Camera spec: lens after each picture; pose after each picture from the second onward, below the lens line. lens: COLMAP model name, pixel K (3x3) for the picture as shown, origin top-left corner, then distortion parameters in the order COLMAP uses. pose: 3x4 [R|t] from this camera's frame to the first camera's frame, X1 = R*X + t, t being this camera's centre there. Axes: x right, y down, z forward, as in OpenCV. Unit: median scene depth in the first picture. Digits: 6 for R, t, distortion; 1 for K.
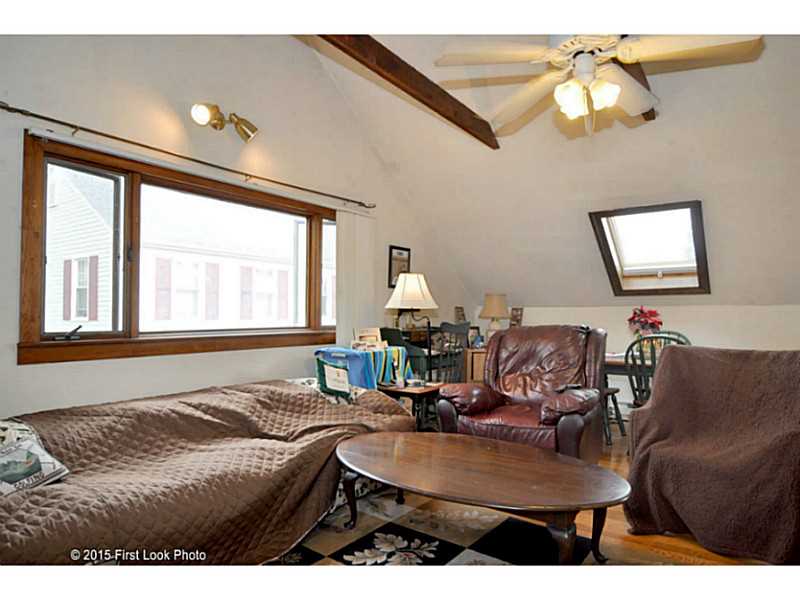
lens RADIAL K [[498.2, 0, 400.0], [0, 498.2, 300.0], [0, 0, 1]] dist [-0.001656, -0.000419]
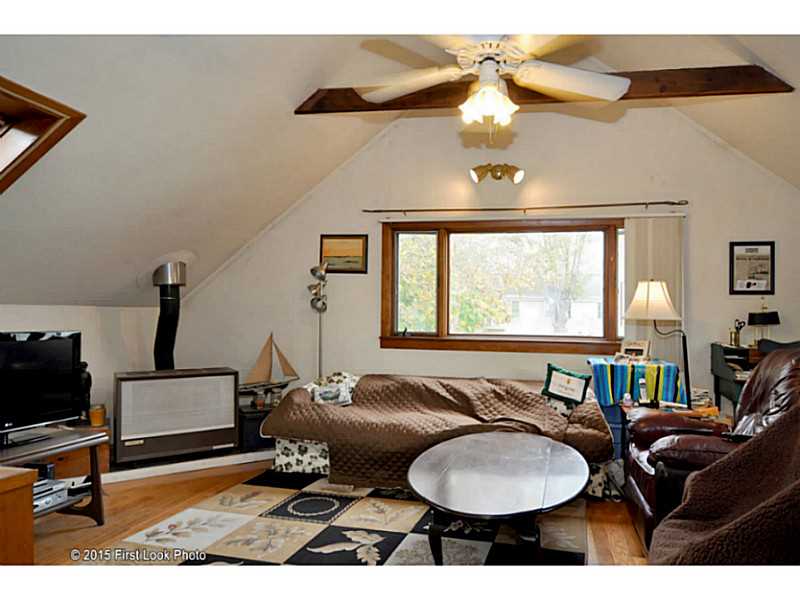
lens RADIAL K [[498.2, 0, 400.0], [0, 498.2, 300.0], [0, 0, 1]] dist [-0.001656, -0.000419]
pose [[0.382814, -0.021557, -0.923574, 0.803300], [0.010681, 0.999764, -0.018909, -0.009269], [0.923764, -0.002626, 0.382954, 0.296525]]
